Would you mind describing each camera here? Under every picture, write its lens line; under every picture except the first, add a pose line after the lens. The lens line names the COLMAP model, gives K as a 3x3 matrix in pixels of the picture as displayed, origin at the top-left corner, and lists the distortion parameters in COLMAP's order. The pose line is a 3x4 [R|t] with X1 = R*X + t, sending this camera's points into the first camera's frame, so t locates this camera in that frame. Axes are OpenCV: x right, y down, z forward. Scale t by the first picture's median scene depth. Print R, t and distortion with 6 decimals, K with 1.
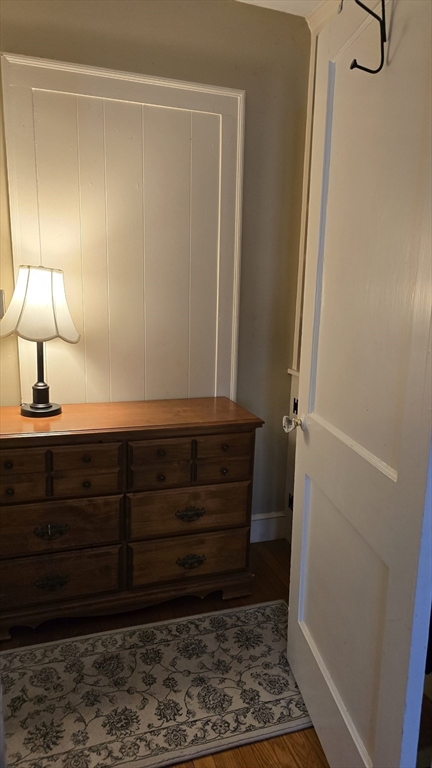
lens RADIAL K [[510.2, 0, 211.7], [0, 510.2, 387.4], [0, 0, 1]] dist [0.052849, -0.003813]
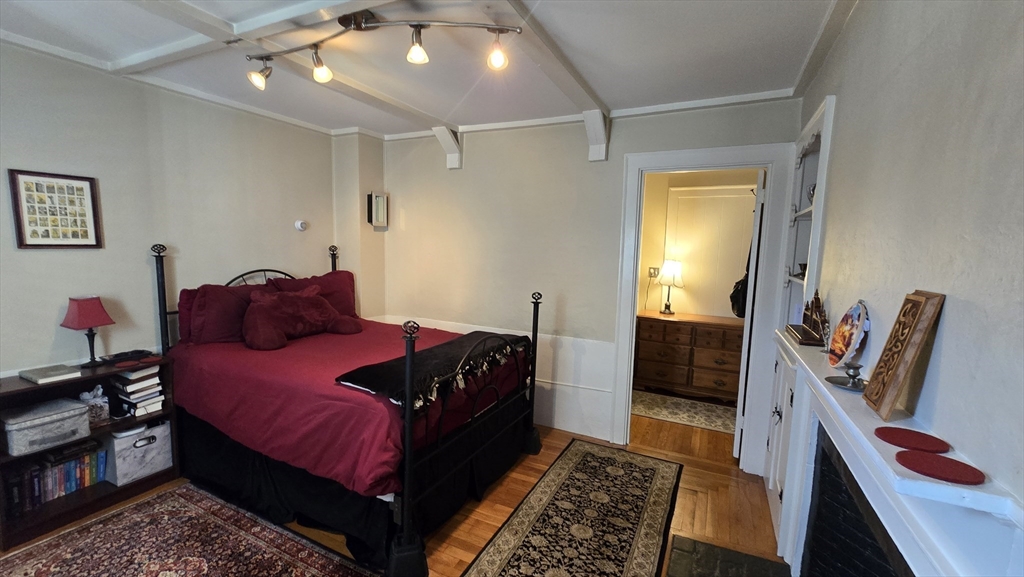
lens RADIAL K [[422.6, 0, 503.9], [0, 422.6, 299.3], [0, 0, 1]] dist [-0.004687, -0.000302]
pose [[0.689010, 0.082857, -0.720000, 0.691671], [-0.151181, 0.988021, -0.030974, 0.181883], [0.708809, 0.130192, 0.693282, -1.187620]]
